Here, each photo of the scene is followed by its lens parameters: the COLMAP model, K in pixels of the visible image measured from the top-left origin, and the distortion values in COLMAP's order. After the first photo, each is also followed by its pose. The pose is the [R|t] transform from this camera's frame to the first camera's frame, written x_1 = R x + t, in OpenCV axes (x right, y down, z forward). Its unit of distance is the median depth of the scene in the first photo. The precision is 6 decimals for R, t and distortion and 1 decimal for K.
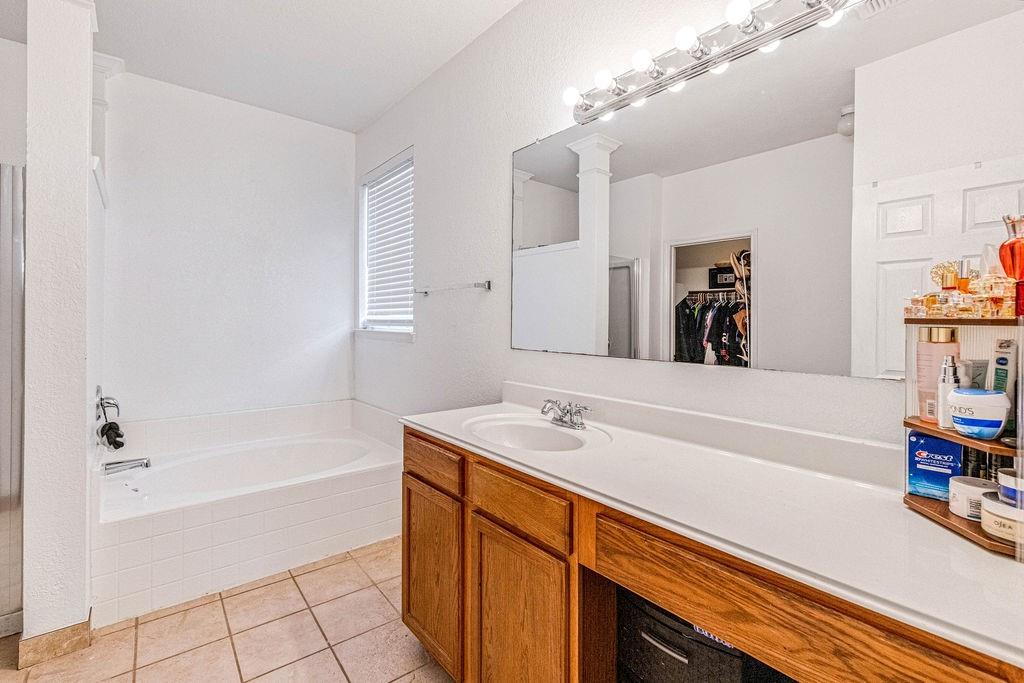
lens RADIAL K [[457.7, 0, 496.4], [0, 457.7, 322.2], [0, 0, 1]] dist [-0.000098, 0.000340]
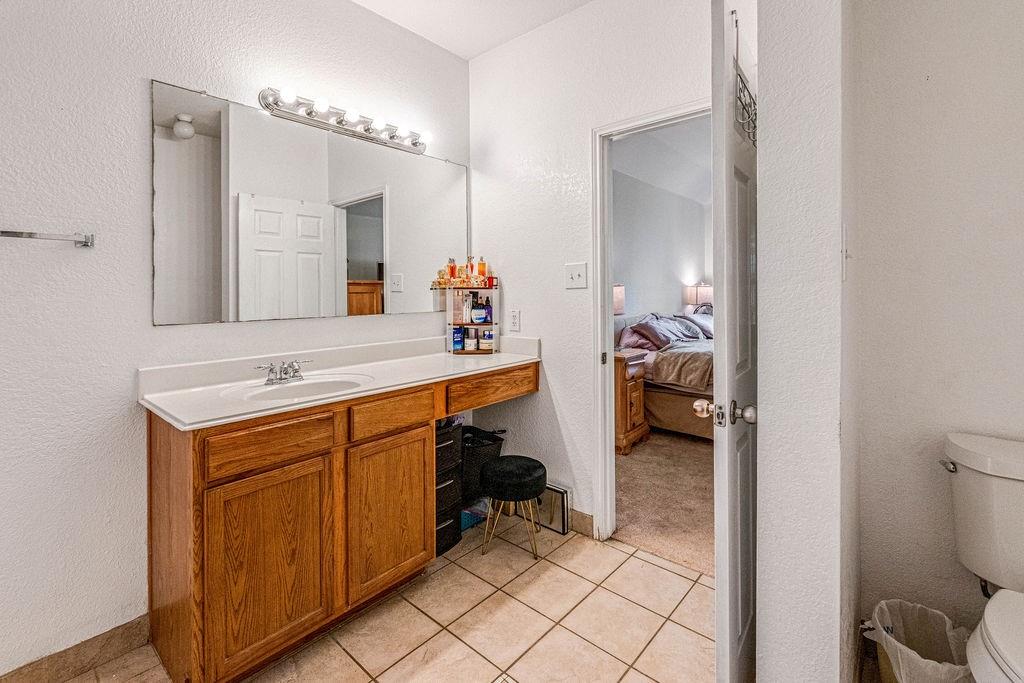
lens RADIAL K [[454.4, 0, 511.1], [0, 454.4, 287.7], [0, 0, 1]] dist [-0.000998, 0.000051]
pose [[-0.185737, -0.006189, 0.982580, -1.667869], [0.002802, 0.999973, 0.006829, -0.022494], [-0.982595, 0.004022, -0.185715, 1.029326]]
